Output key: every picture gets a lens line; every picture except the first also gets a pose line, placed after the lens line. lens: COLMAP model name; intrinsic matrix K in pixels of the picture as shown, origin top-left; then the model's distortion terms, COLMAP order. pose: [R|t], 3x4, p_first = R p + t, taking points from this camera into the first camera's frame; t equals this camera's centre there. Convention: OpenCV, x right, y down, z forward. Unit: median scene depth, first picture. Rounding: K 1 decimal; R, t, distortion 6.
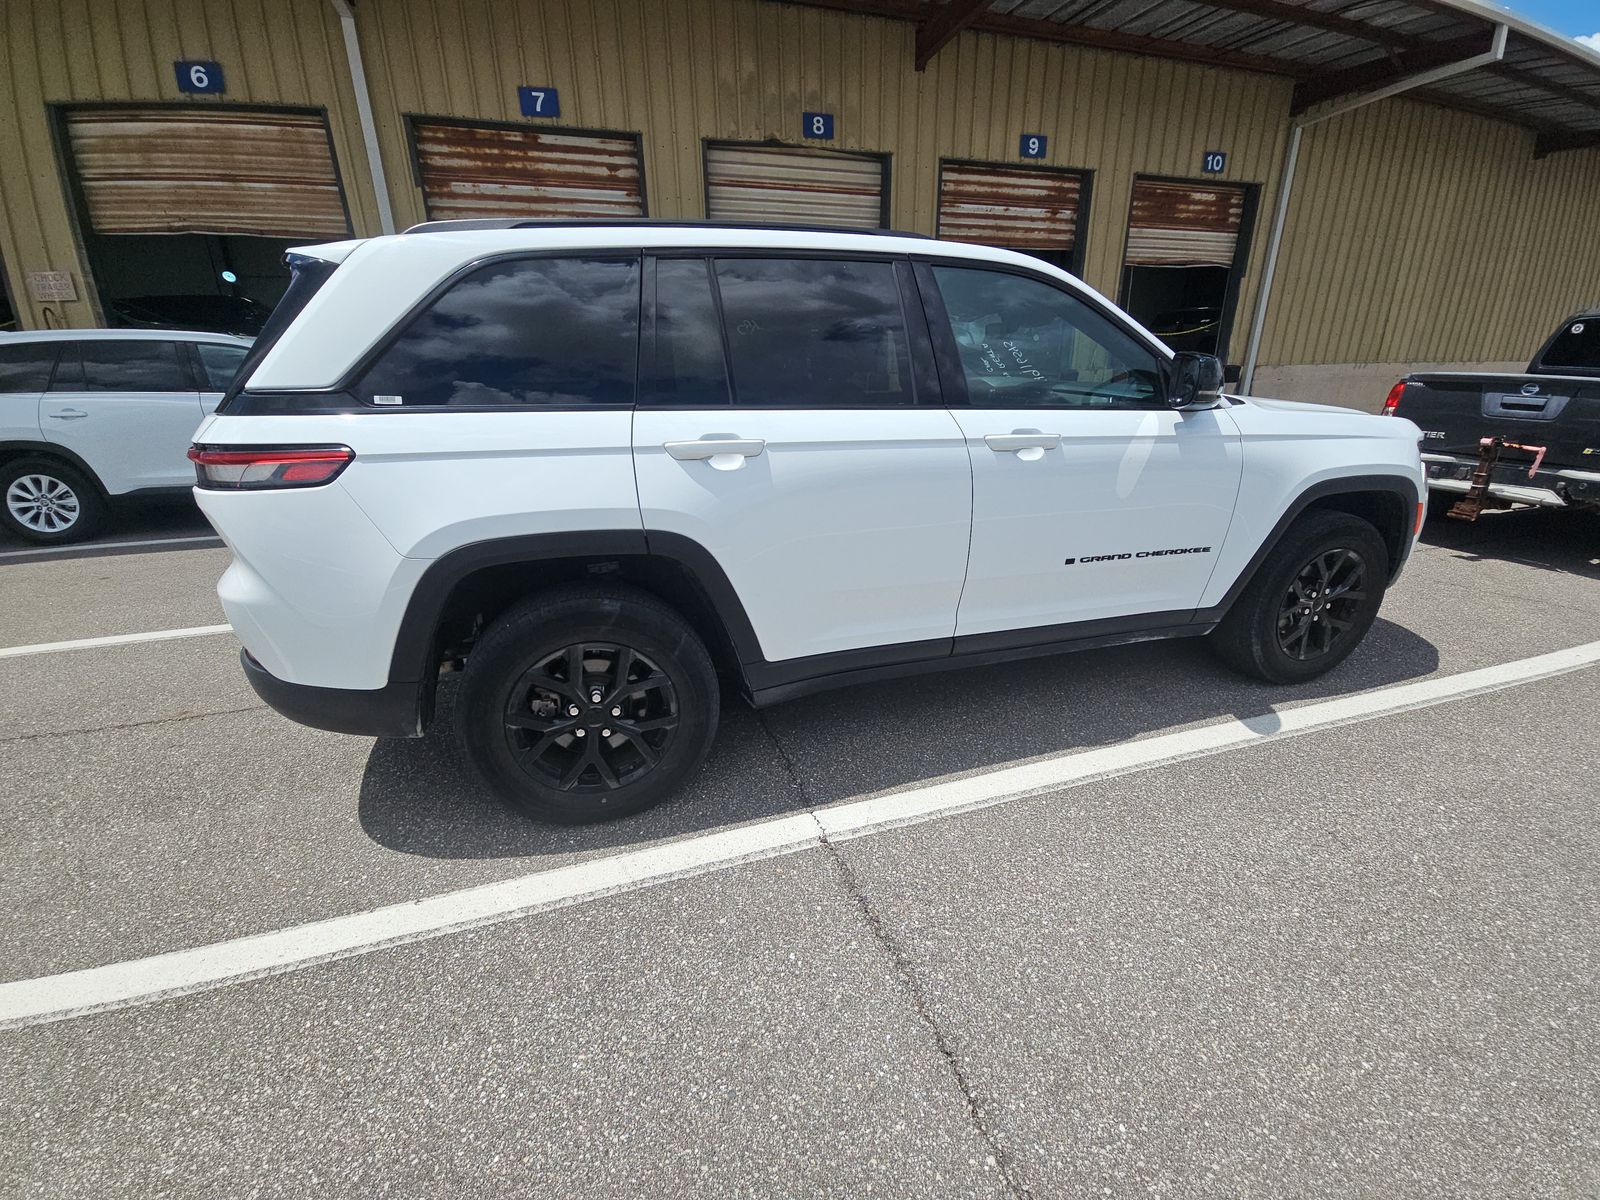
lens RADIAL K [[647.2, 0, 804.1], [0, 647.2, 609.7], [0, 0, 1]] dist [0.014115, -0.012913]
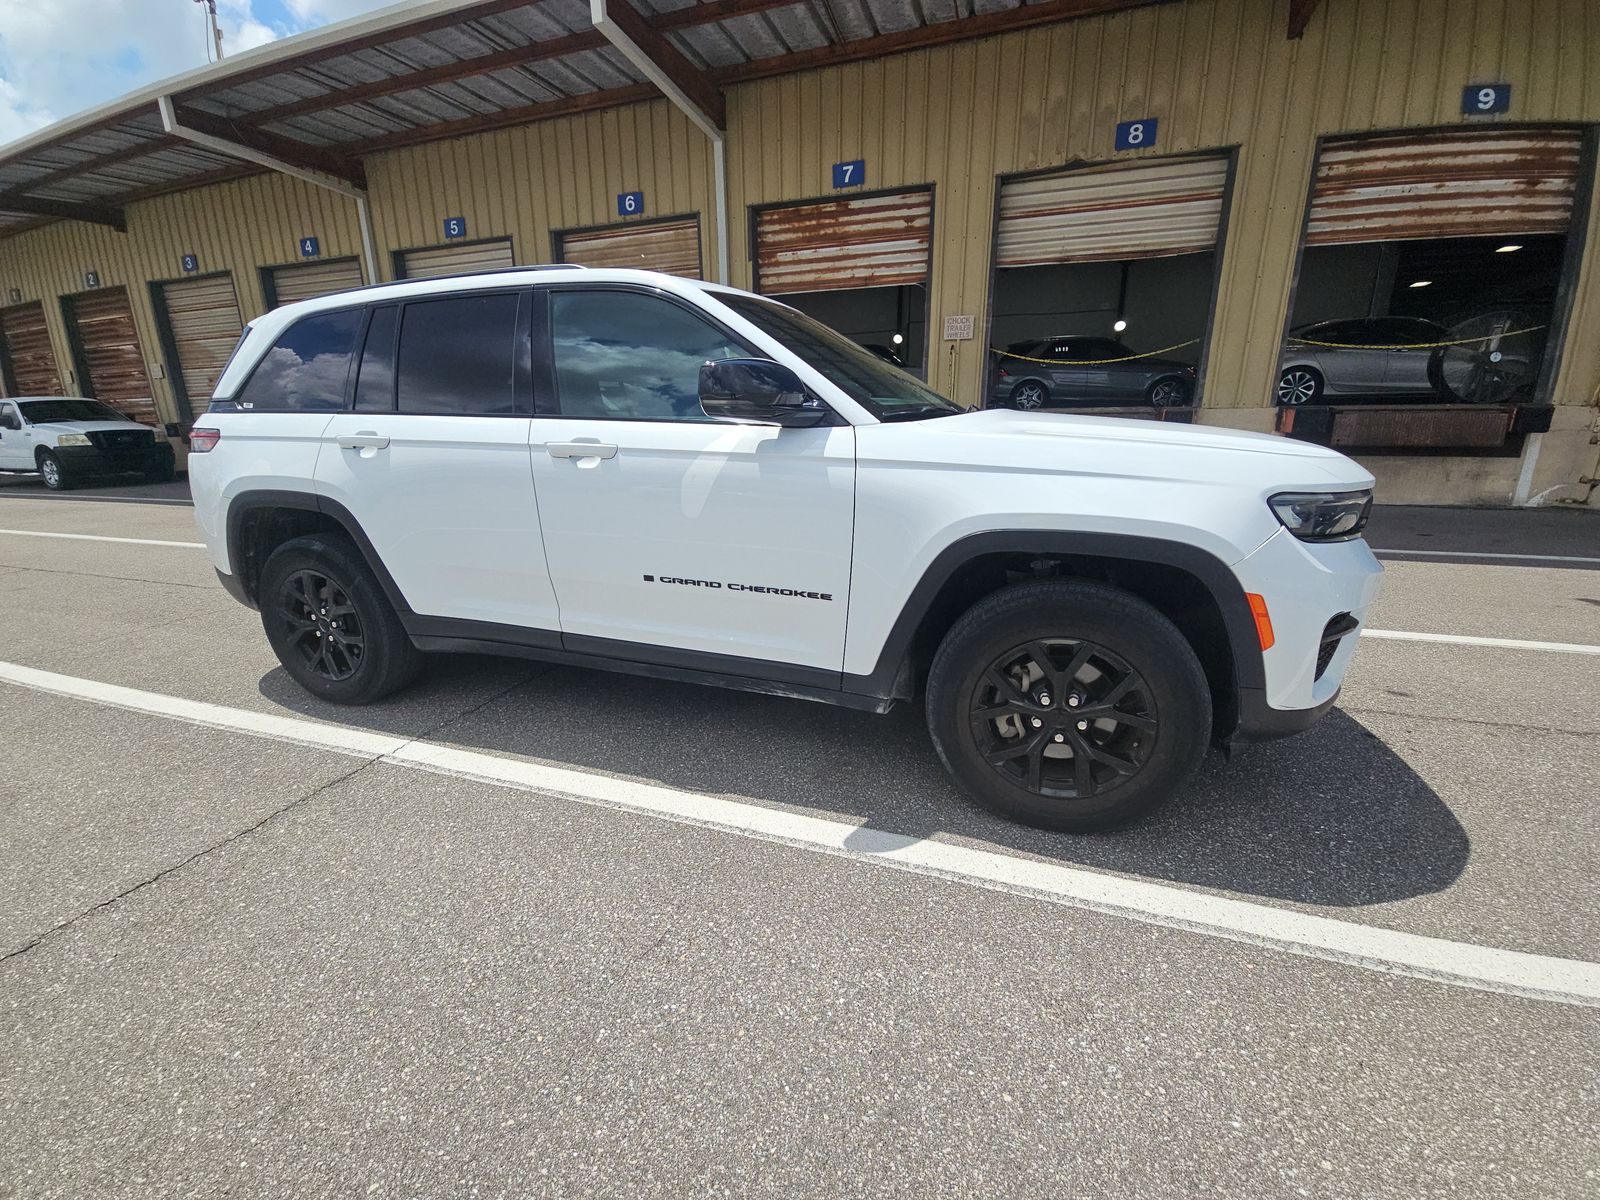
lens RADIAL K [[647.2, 0, 773.3], [0, 647.2, 606.2], [0, 0, 1]] dist [0.014115, -0.012913]
pose [[0.802073, 0.173663, -0.571419, 0.264807], [-0.208122, 0.978089, 0.005125, -0.018338], [0.559789, 0.114814, 0.820642, 0.076343]]
